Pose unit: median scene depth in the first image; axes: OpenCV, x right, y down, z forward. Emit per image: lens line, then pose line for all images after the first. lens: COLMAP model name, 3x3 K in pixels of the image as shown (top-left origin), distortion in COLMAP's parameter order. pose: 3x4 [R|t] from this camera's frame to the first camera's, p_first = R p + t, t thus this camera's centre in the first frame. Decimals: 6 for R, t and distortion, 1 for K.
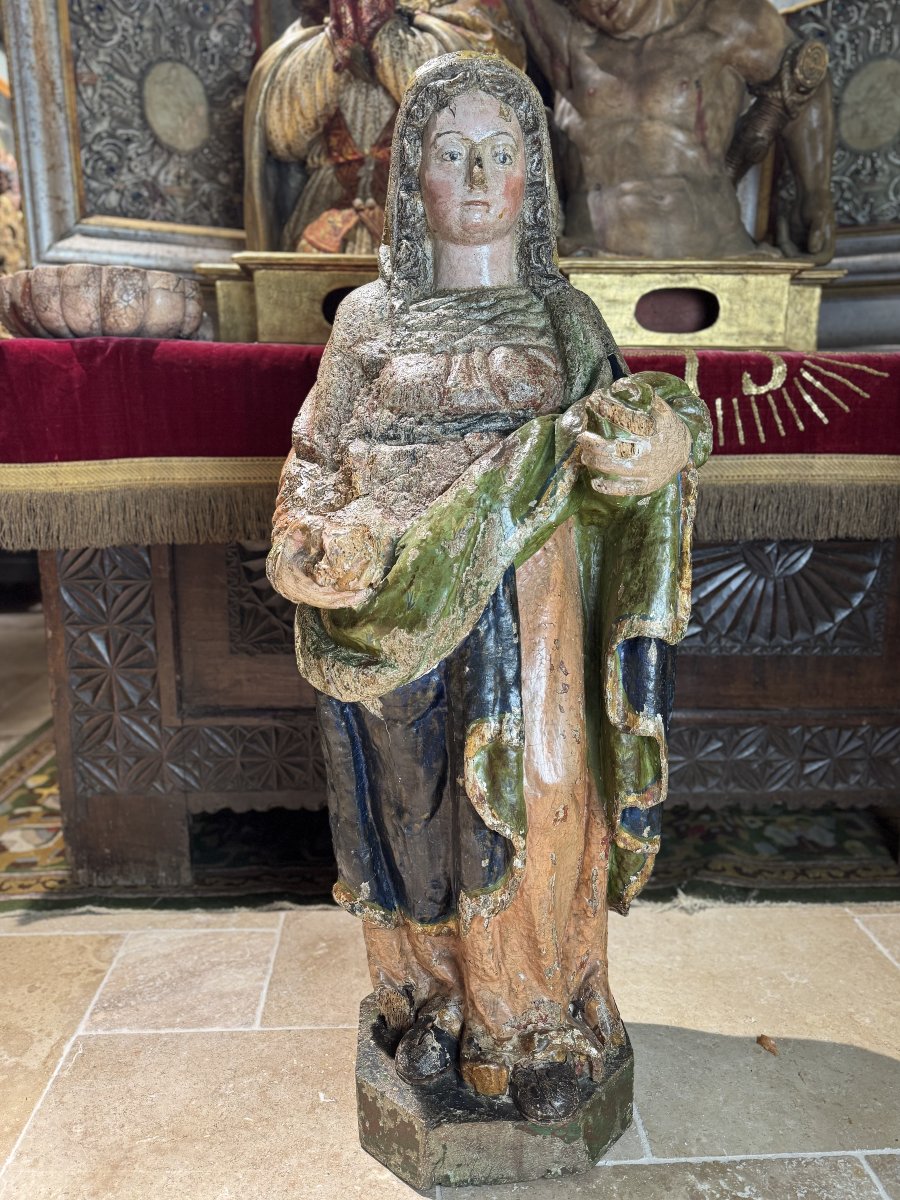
lens RADIAL K [[838.5, 0, 457.5], [0, 838.5, 596.2], [0, 0, 1]] dist [-0.002434, 0.003049]
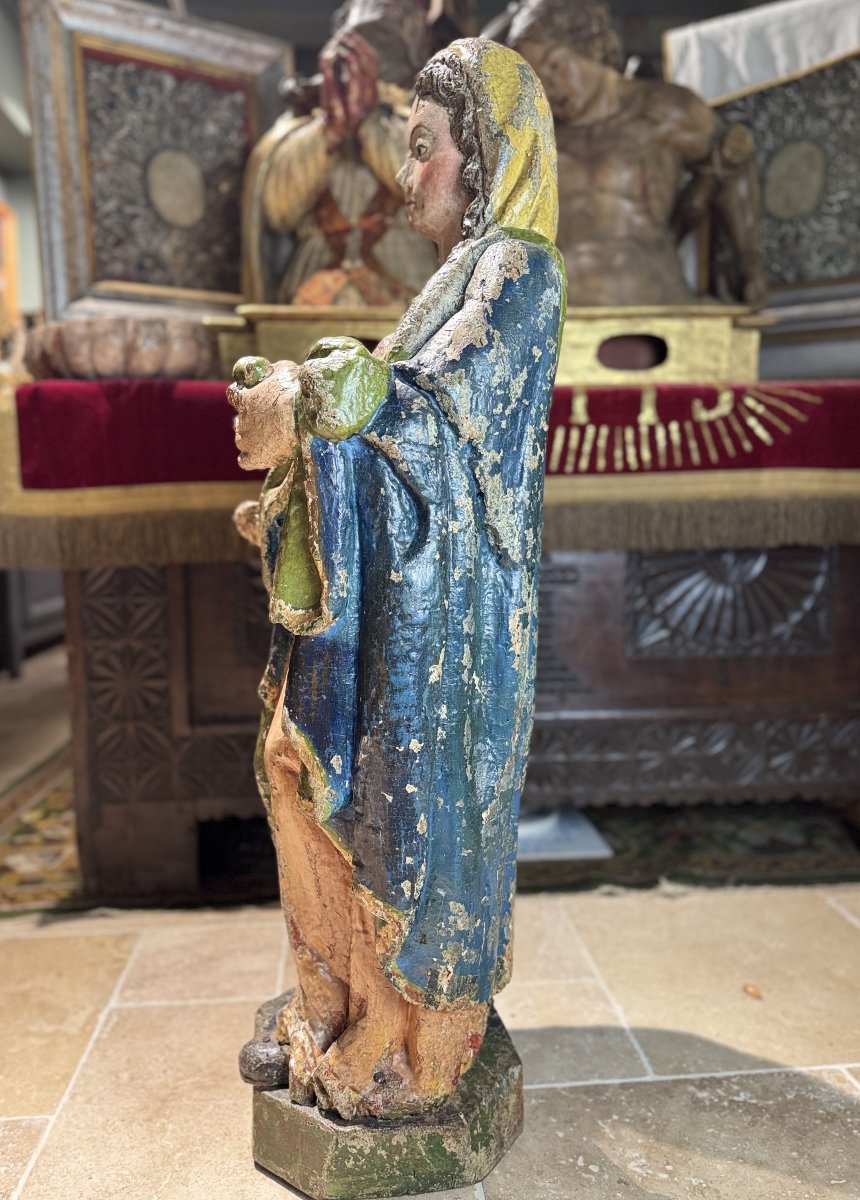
lens RADIAL K [[865.7, 0, 430.0], [0, 865.7, 600.0], [0, 0, 1]] dist [0.004475, -0.000435]
pose [[0.999331, -0.023626, 0.027902, -0.050899], [0.026289, 0.994710, -0.099304, 0.099336], [-0.025408, 0.099972, 0.994666, -0.119400]]
